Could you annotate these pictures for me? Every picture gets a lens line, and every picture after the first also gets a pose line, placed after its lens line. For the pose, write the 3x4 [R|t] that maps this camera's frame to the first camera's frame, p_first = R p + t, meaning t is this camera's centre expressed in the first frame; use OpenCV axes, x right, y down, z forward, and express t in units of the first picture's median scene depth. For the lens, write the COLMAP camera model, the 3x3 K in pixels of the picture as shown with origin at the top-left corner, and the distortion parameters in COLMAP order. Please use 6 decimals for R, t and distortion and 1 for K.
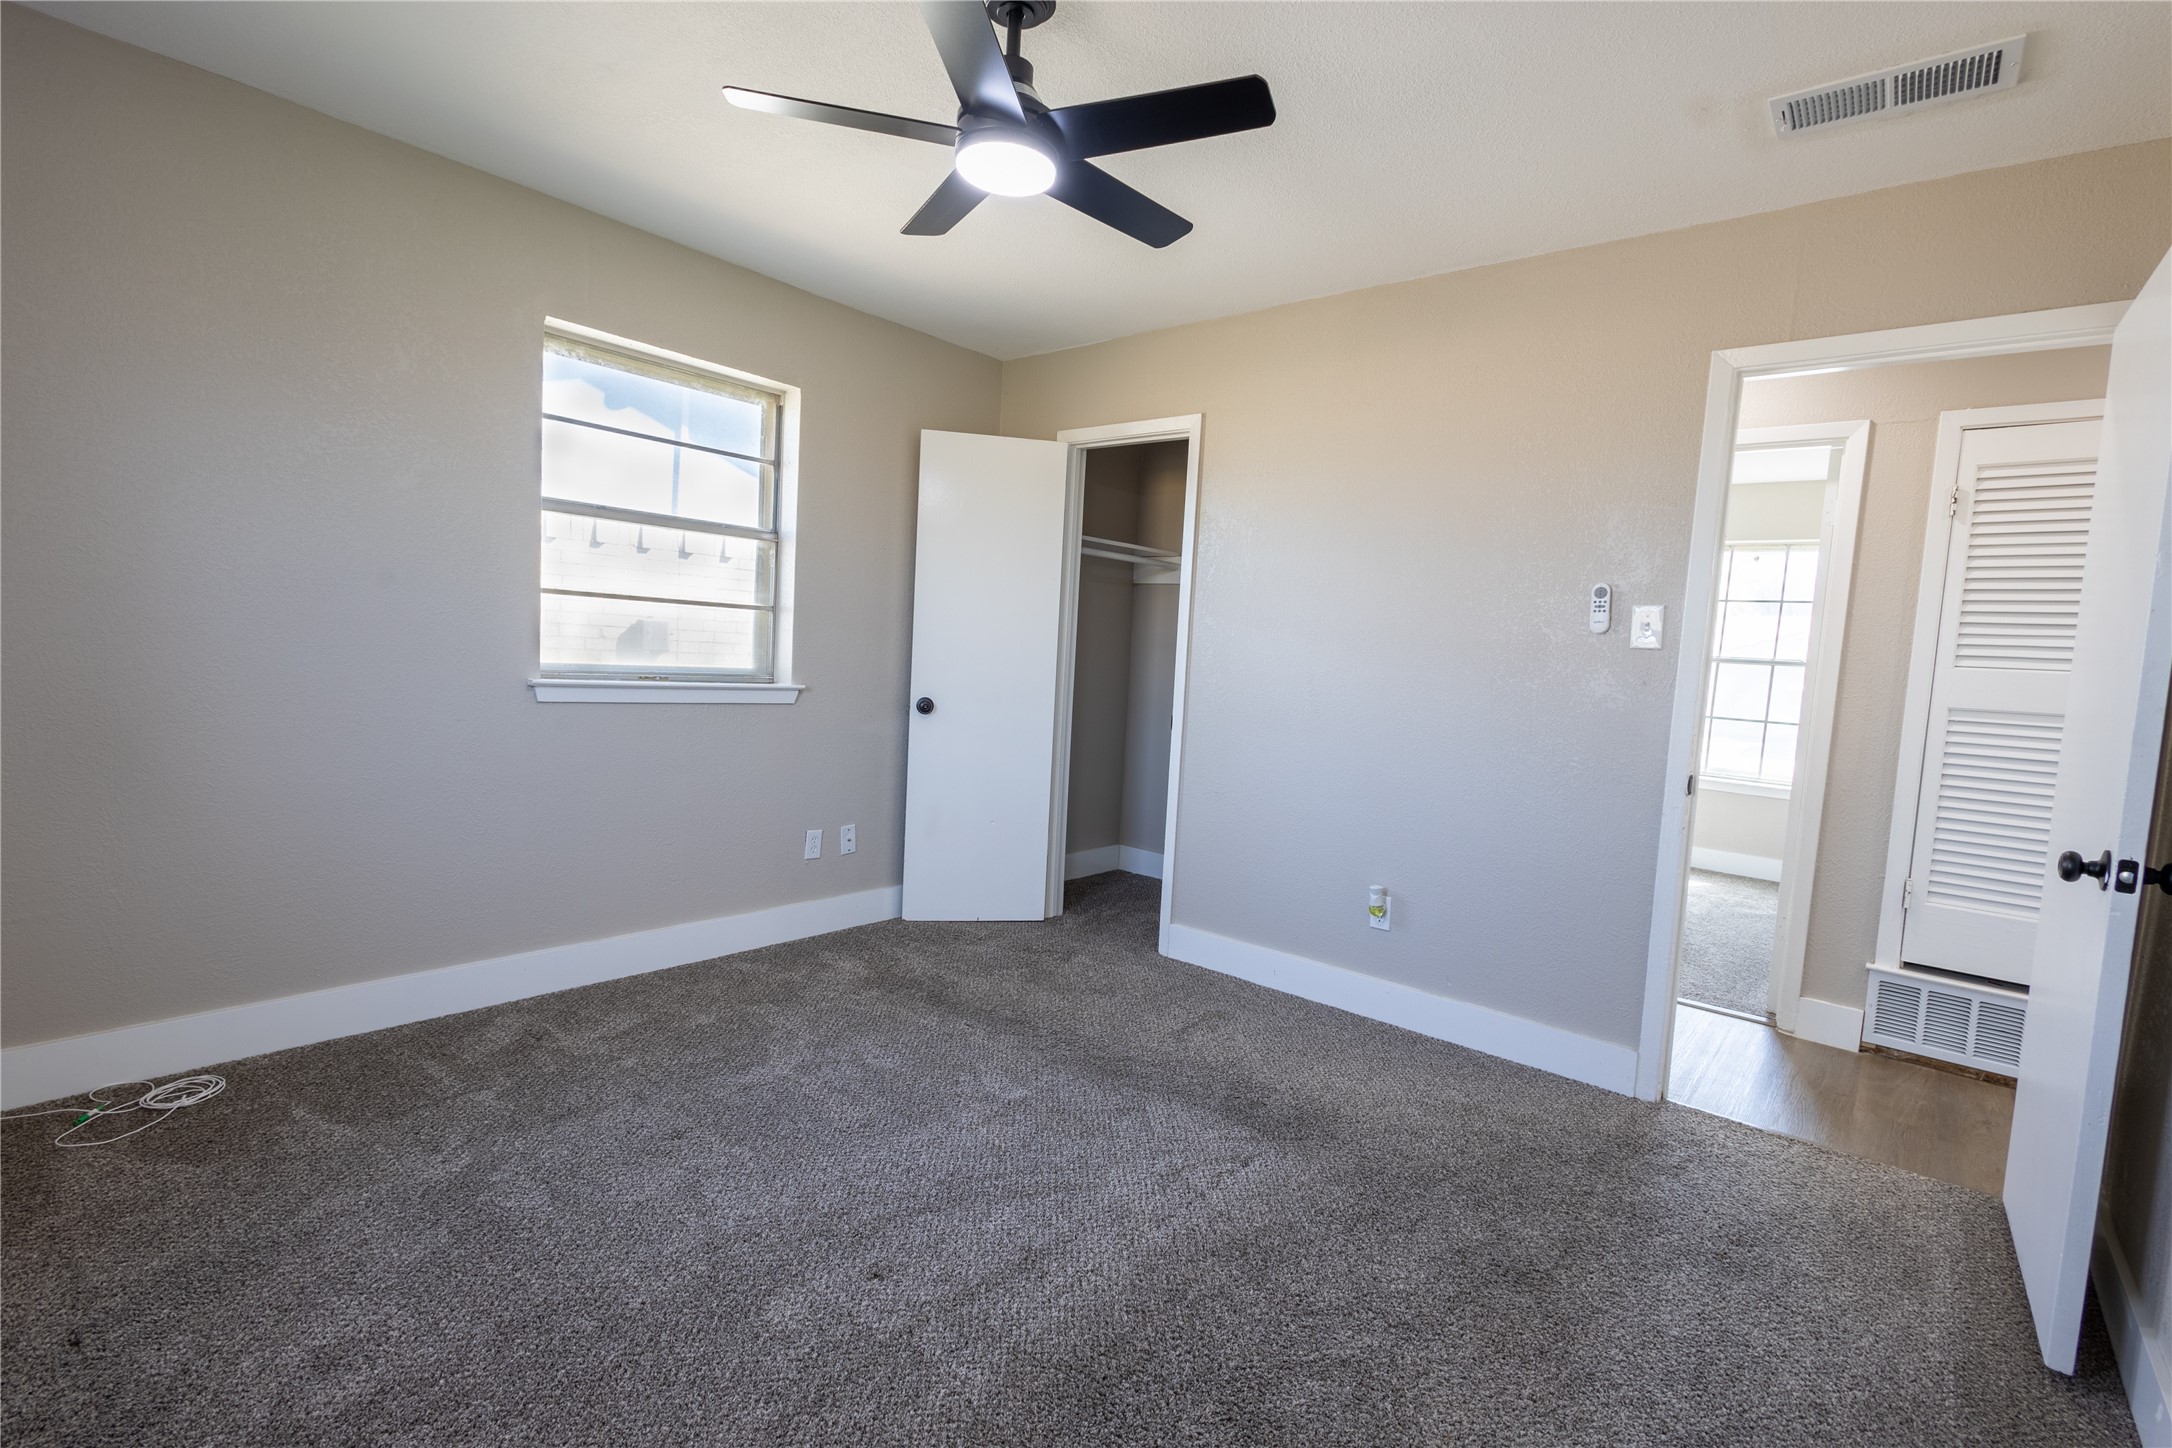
lens RADIAL K [[991.8, 0, 1070.8], [0, 991.8, 719.7], [0, 0, 1]] dist [0.013324, -0.003752]
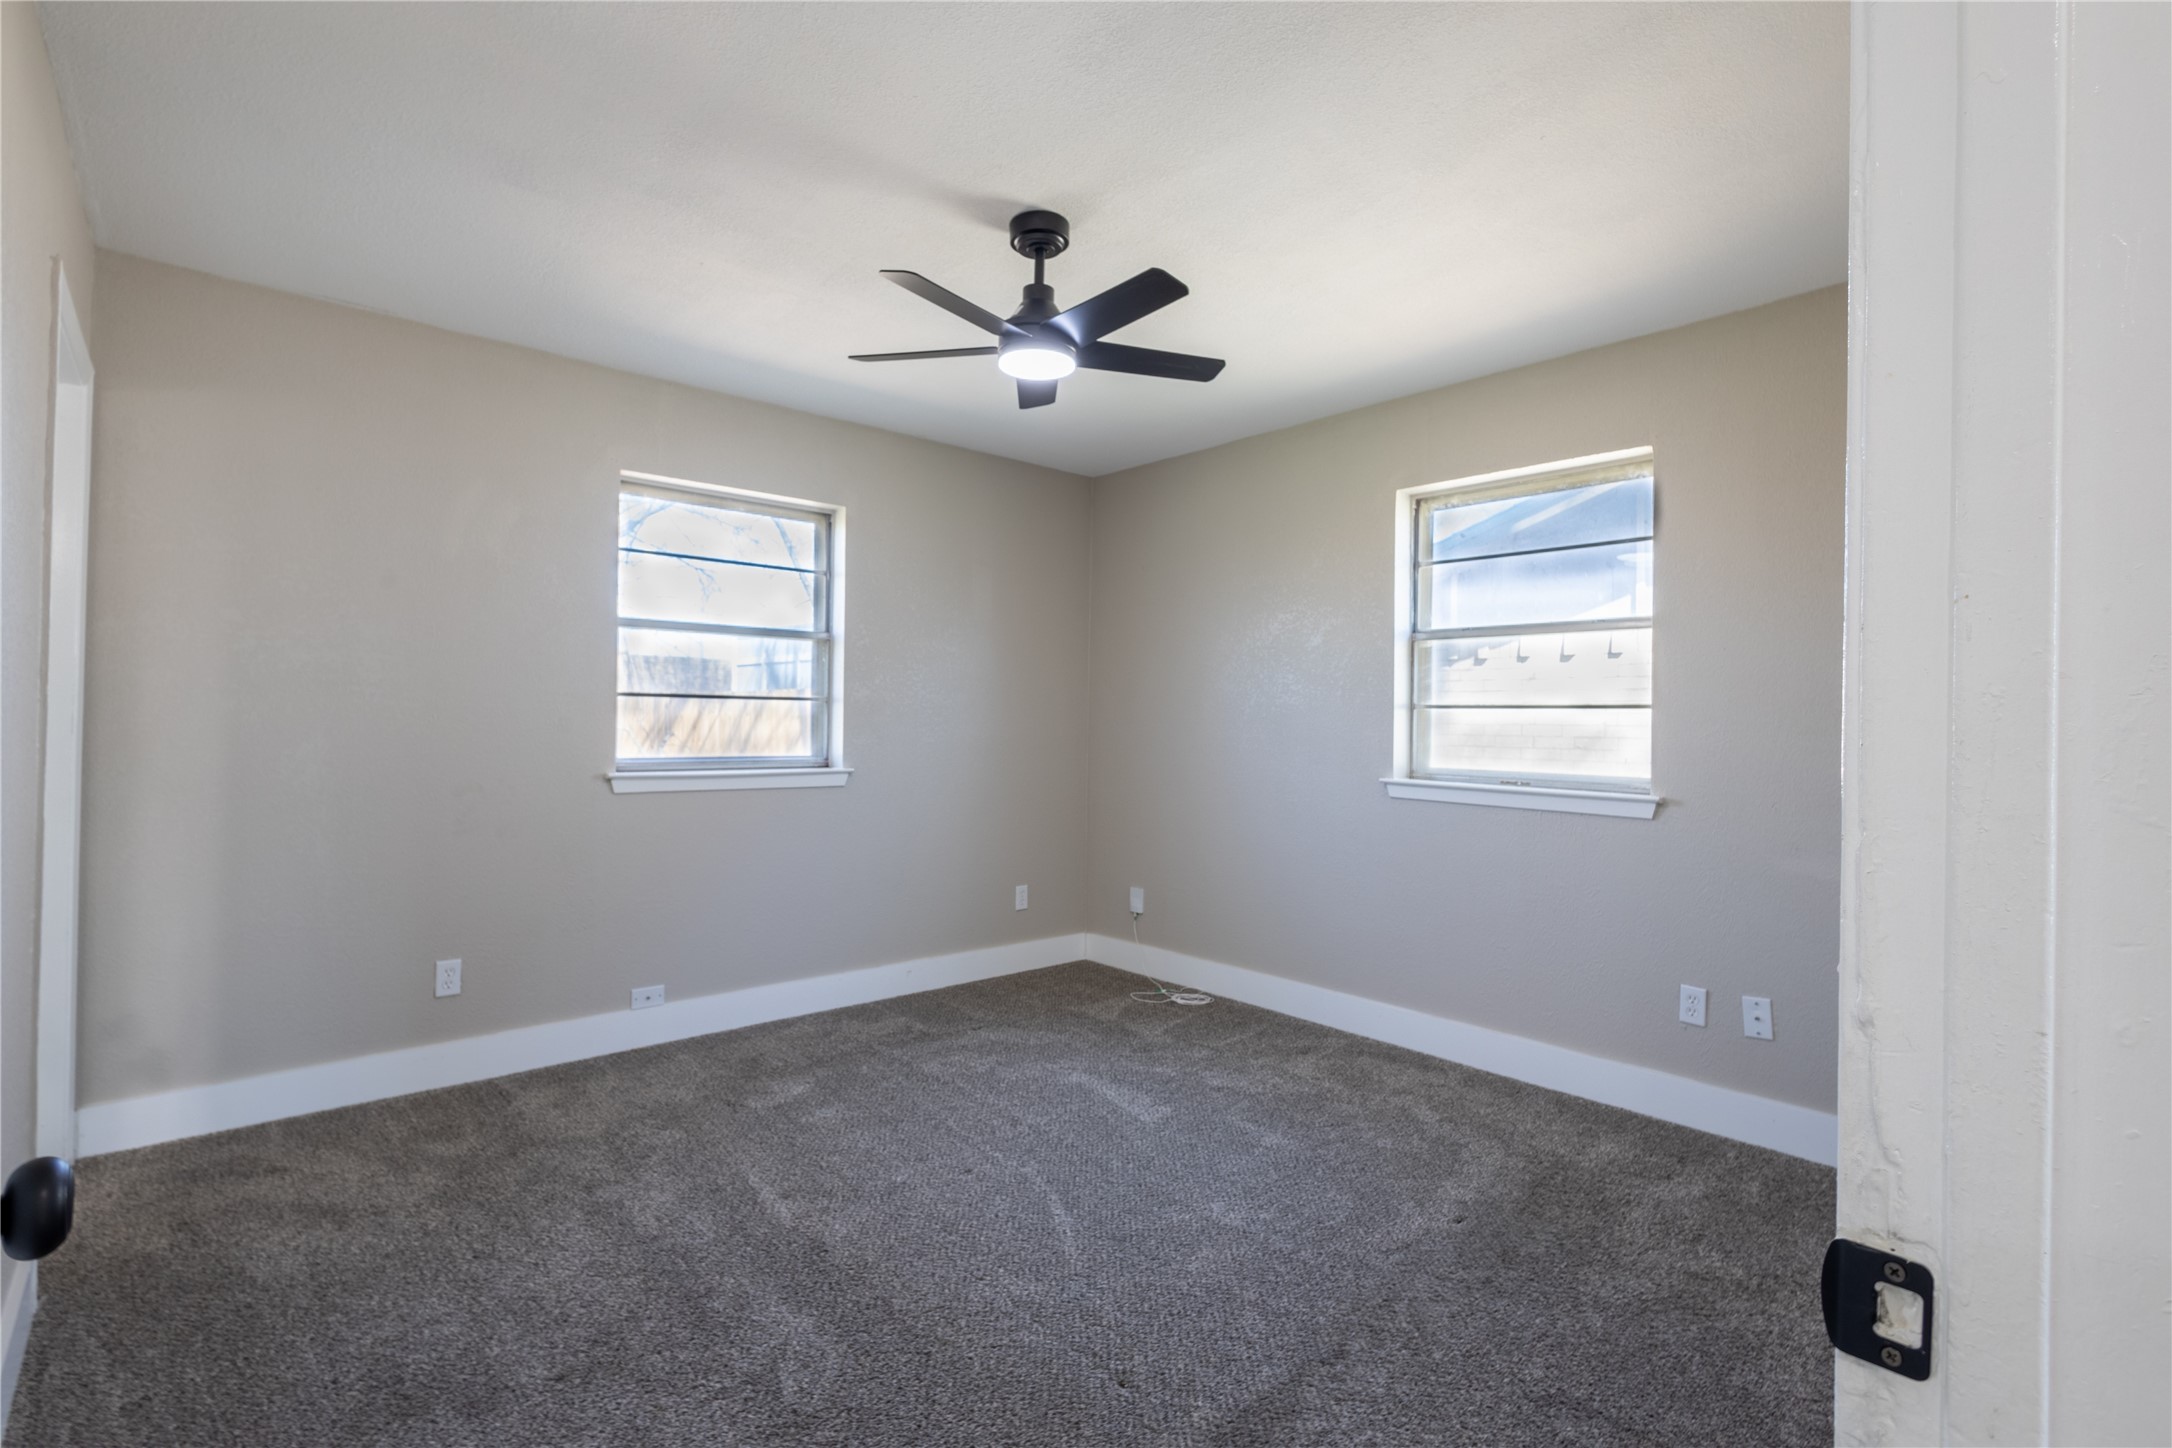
lens RADIAL K [[991.8, 0, 1073.8], [0, 991.8, 723.7], [0, 0, 1]] dist [0.013324, -0.003752]
pose [[-0.146375, -0.061724, -0.987302, 0.647202], [-0.088053, 0.994903, -0.049145, -0.012392], [0.985303, 0.079741, -0.151064, 0.690686]]
